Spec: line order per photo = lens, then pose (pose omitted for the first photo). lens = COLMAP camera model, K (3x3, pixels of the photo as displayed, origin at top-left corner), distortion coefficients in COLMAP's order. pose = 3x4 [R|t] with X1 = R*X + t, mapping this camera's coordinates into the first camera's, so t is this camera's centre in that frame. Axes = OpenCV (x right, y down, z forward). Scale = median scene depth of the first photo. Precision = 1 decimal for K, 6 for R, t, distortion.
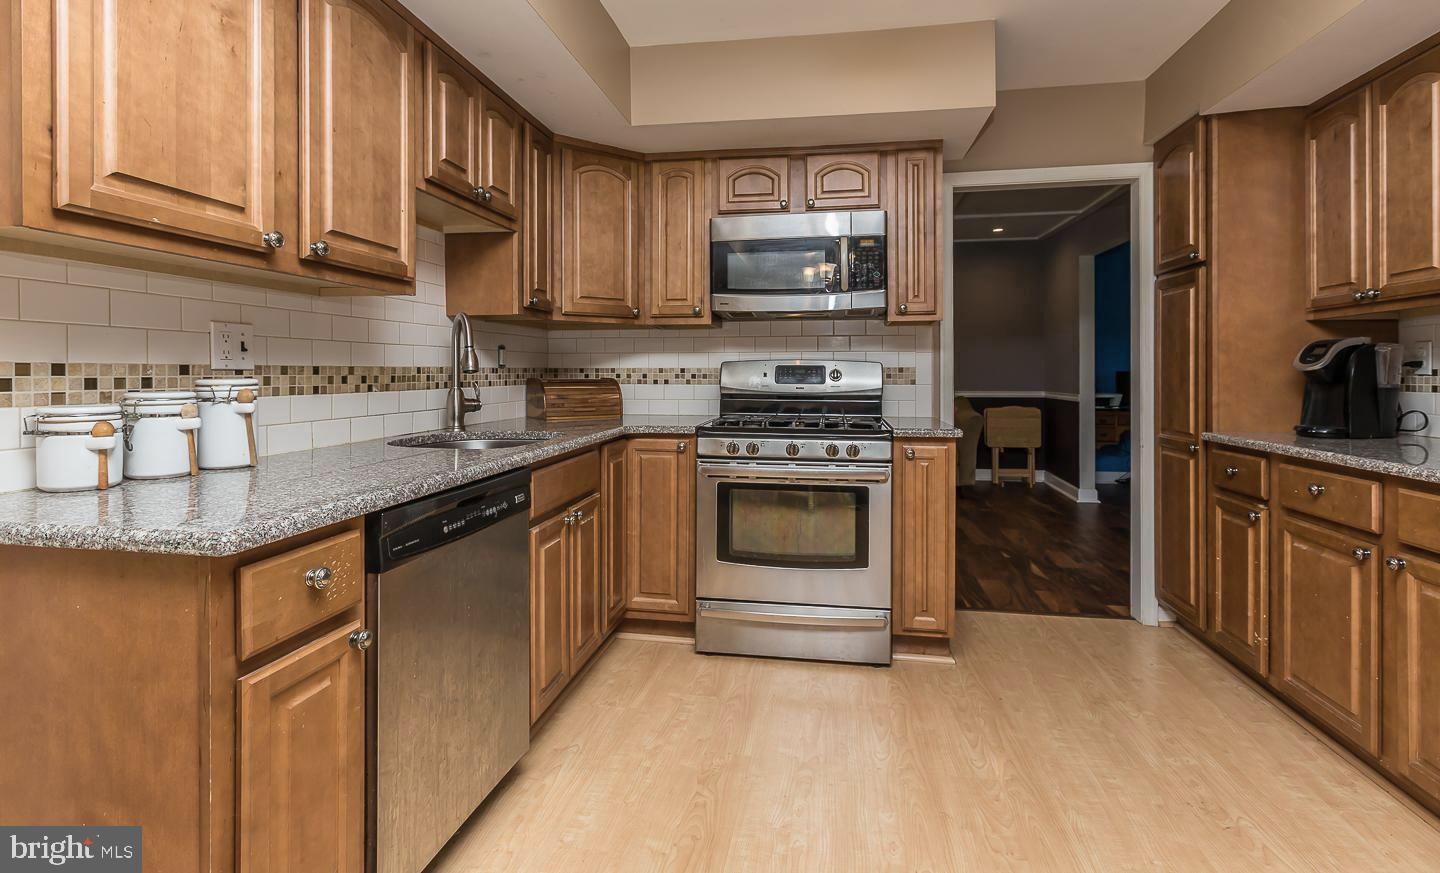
lens RADIAL K [[669.4, 0, 729.4], [0, 669.4, 373.4], [0, 0, 1]] dist [0.002078, -0.002356]
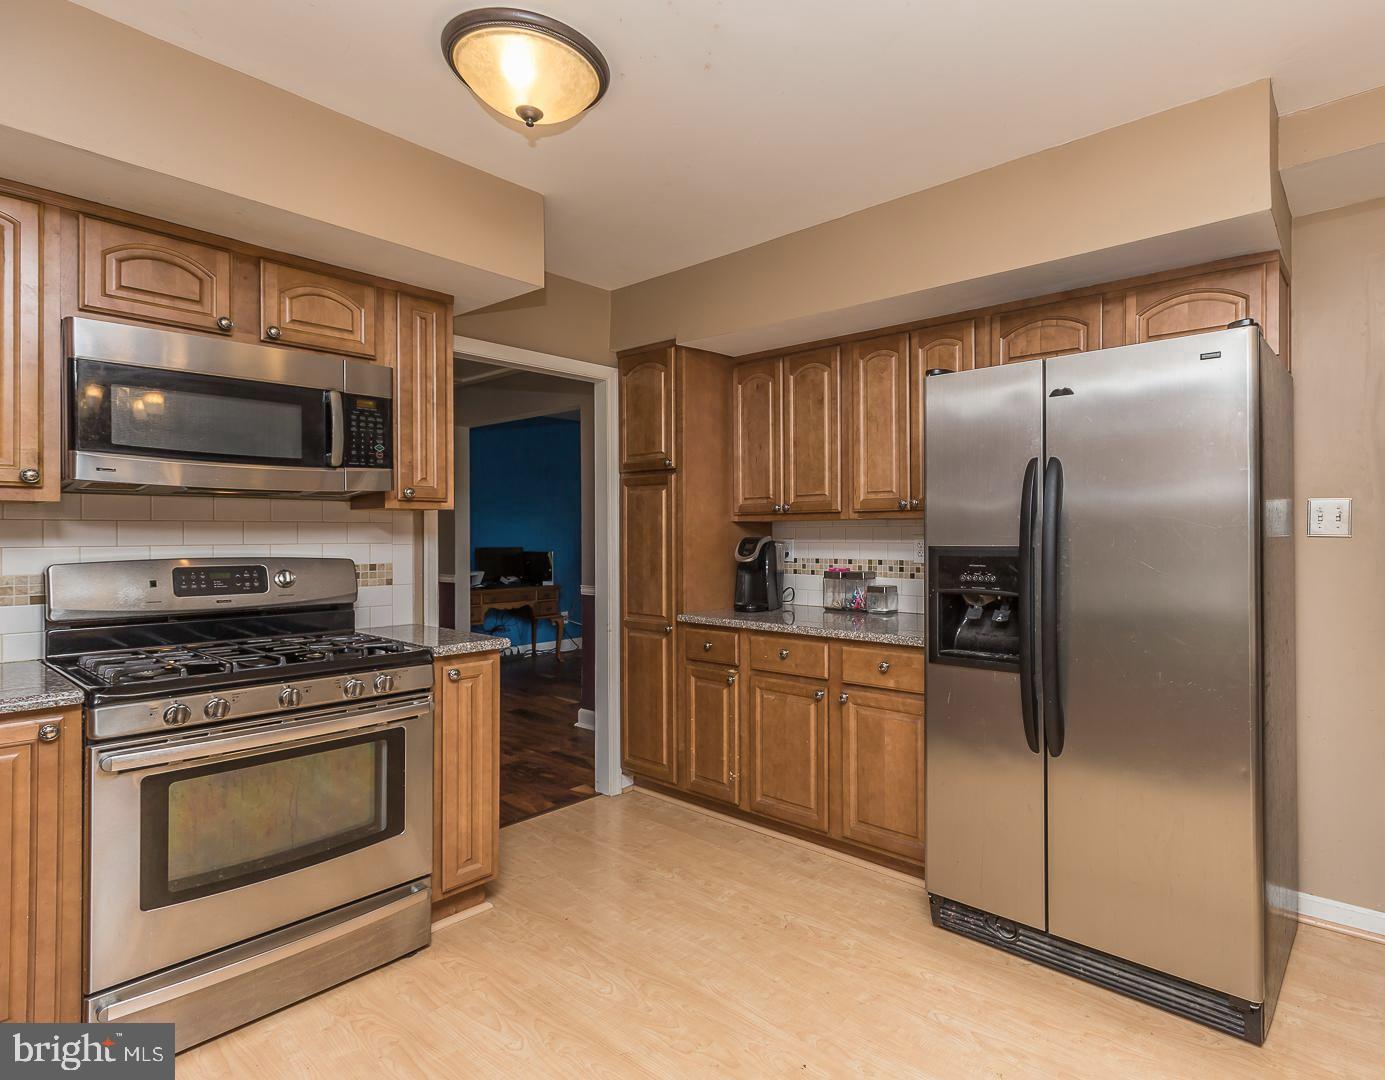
lens RADIAL K [[729.3, 0, 817.4], [0, 729.3, 532.1], [0, 0, 1]] dist [-0.011135, 0.000442]
pose [[0.476992, 0.002696, 0.878903, -0.303555], [0.004230, 0.999977, -0.005363, -0.049726], [-0.878897, 0.006276, 0.476970, 0.178903]]
